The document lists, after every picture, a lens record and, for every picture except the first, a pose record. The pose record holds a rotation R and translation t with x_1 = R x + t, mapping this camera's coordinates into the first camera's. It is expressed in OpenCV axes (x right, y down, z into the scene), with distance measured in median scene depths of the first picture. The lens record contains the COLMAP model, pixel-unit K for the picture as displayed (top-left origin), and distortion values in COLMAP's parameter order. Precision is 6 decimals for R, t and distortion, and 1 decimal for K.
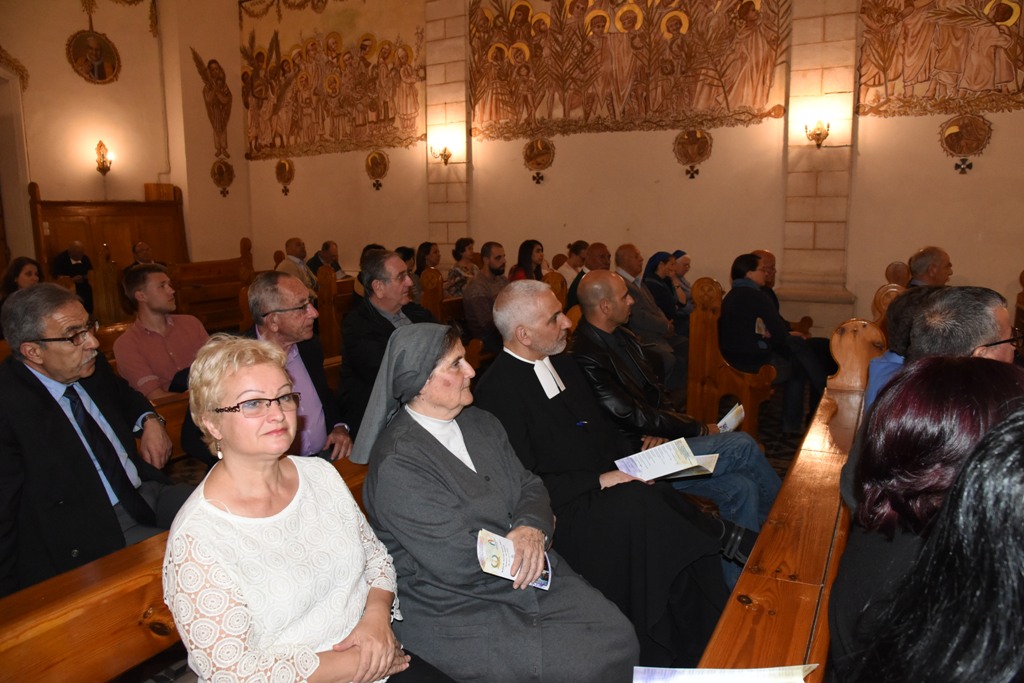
lens RADIAL K [[691.5, 0, 512.0], [0, 691.5, 341.5], [0, 0, 1]] dist [-0.116416, 0.060902]
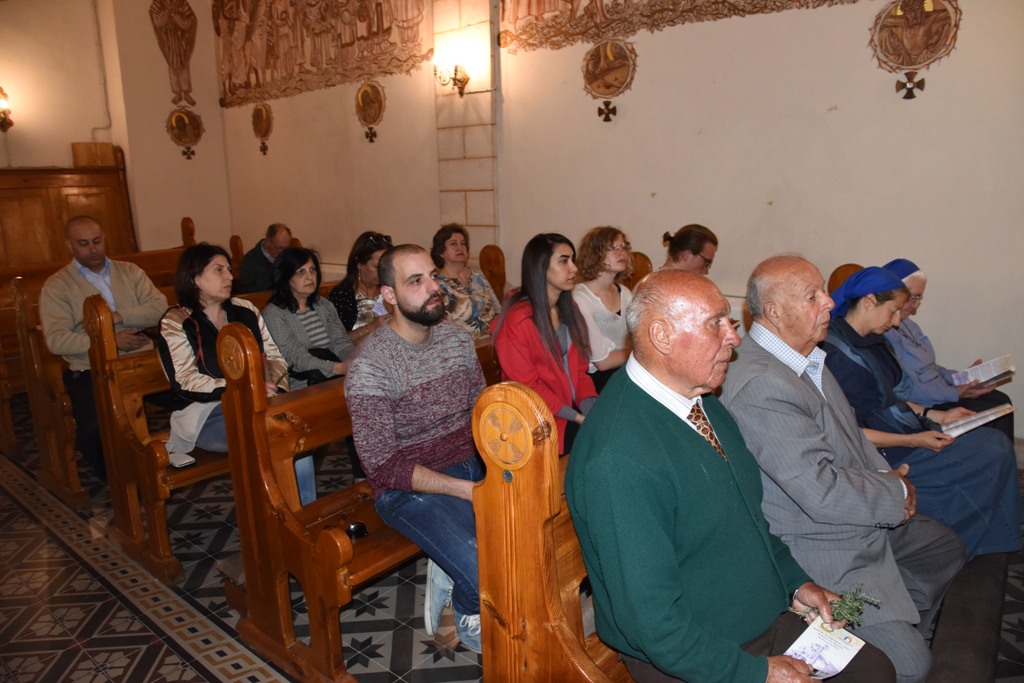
lens RADIAL K [[691.5, 0, 512.0], [0, 691.5, 341.5], [0, 0, 1]] dist [-0.116416, 0.060902]
pose [[0.984585, 0.025078, -0.173102, 0.058127], [-0.016269, 0.998508, 0.052120, -0.070711], [0.174151, -0.048500, 0.983524, 0.392979]]
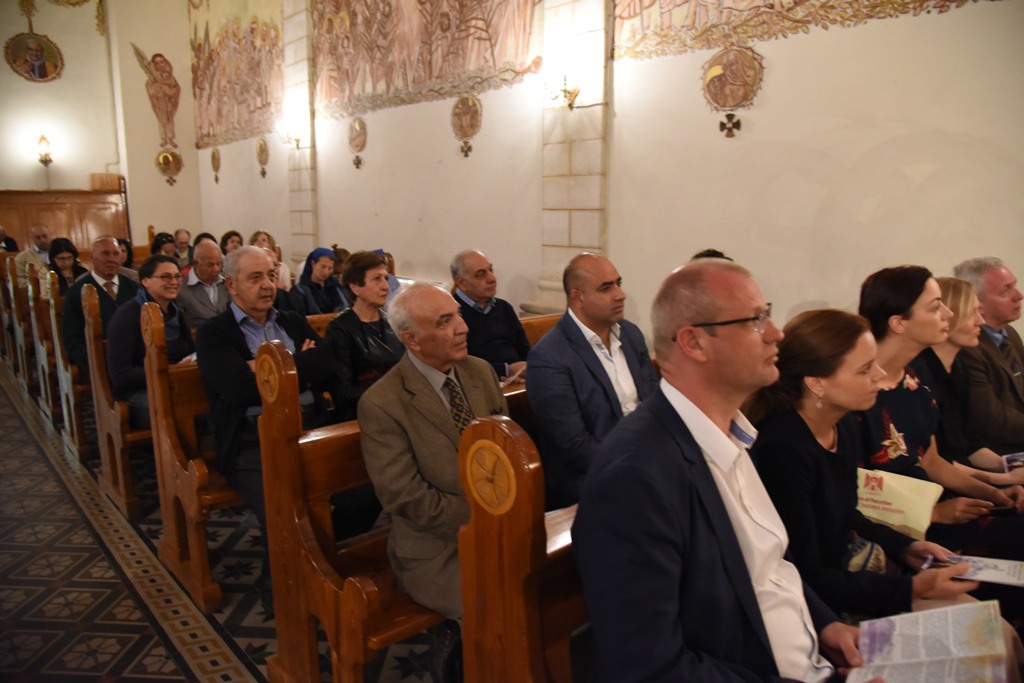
lens RADIAL K [[690.5, 0, 518.8], [0, 690.5, 348.0], [0, 0, 1]] dist [-0.119144, 0.059100]
pose [[0.952370, 0.068137, -0.297234, 0.480079], [-0.060332, 0.997552, 0.035366, -0.037317], [0.298916, -0.015749, 0.954149, 0.198145]]
